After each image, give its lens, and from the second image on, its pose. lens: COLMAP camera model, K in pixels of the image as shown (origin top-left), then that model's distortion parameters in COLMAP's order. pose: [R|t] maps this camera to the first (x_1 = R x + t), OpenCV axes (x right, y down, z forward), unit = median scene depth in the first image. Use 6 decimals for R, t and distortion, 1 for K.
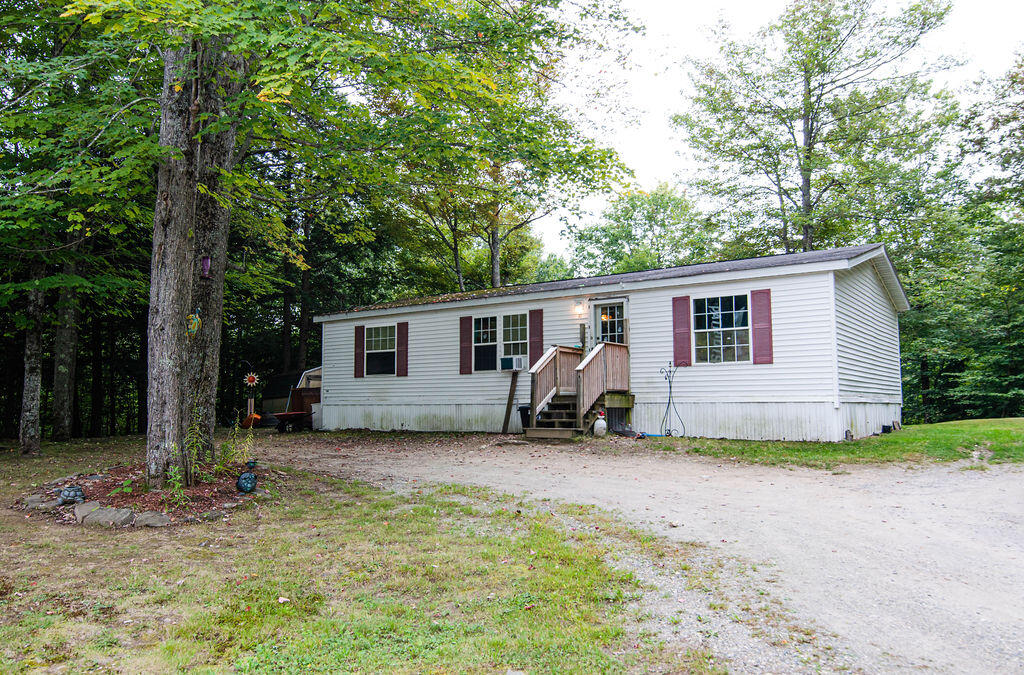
lens RADIAL K [[739.9, 0, 510.9], [0, 739.9, 340.7], [0, 0, 1]] dist [-0.003319, -0.000166]
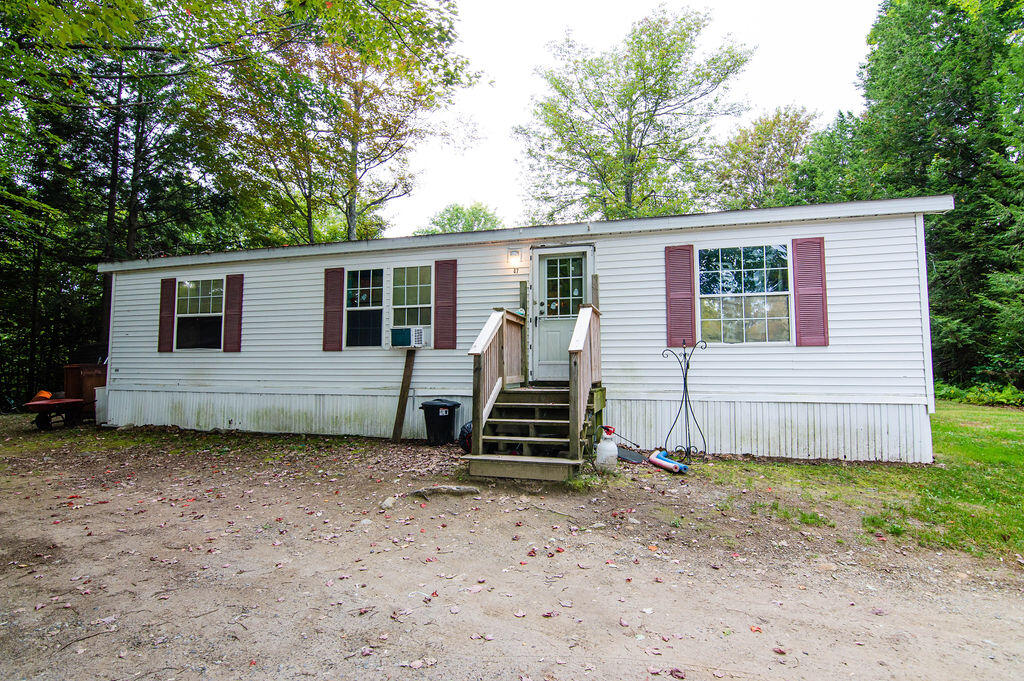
lens RADIAL K [[496.7, 0, 512.9], [0, 496.7, 334.4], [0, 0, 1]] dist [-0.010079, -0.007732]
pose [[0.944458, 0.025616, 0.327632, -0.054103], [-0.032004, 0.999388, 0.014121, 0.017644], [-0.327070, -0.023822, 0.944700, 0.509238]]
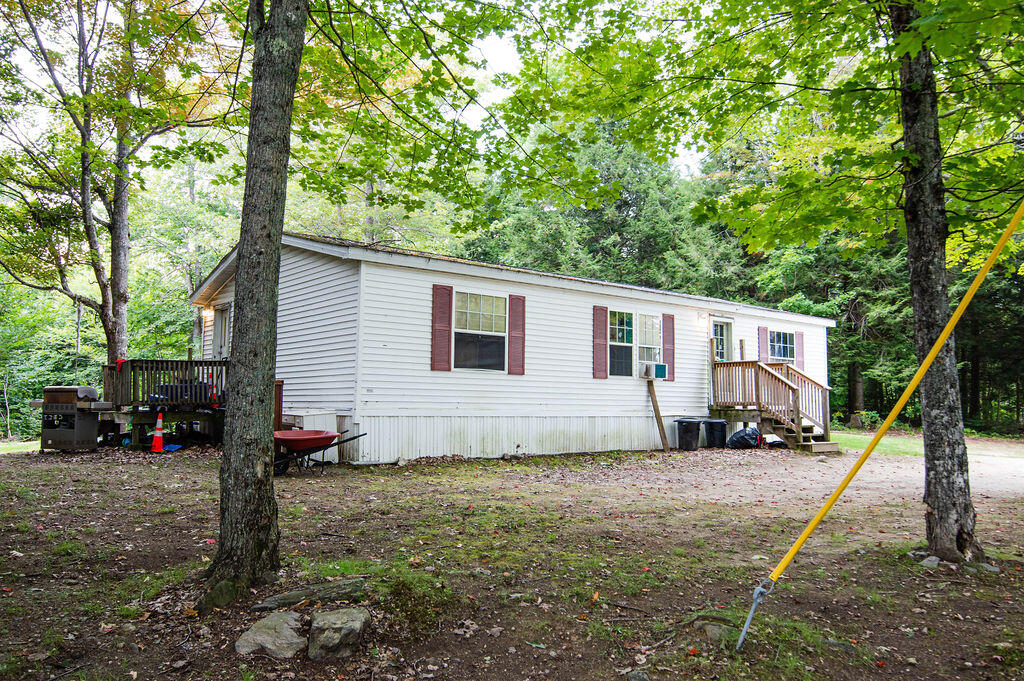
lens RADIAL K [[754.8, 0, 505.3], [0, 754.8, 335.6], [0, 0, 1]] dist [0.010994, 0.001684]
pose [[0.272584, 0.095355, 0.957395, -0.874377], [-0.092552, 0.993061, -0.072556, 0.068056], [-0.957670, -0.068831, 0.279518, 0.877730]]
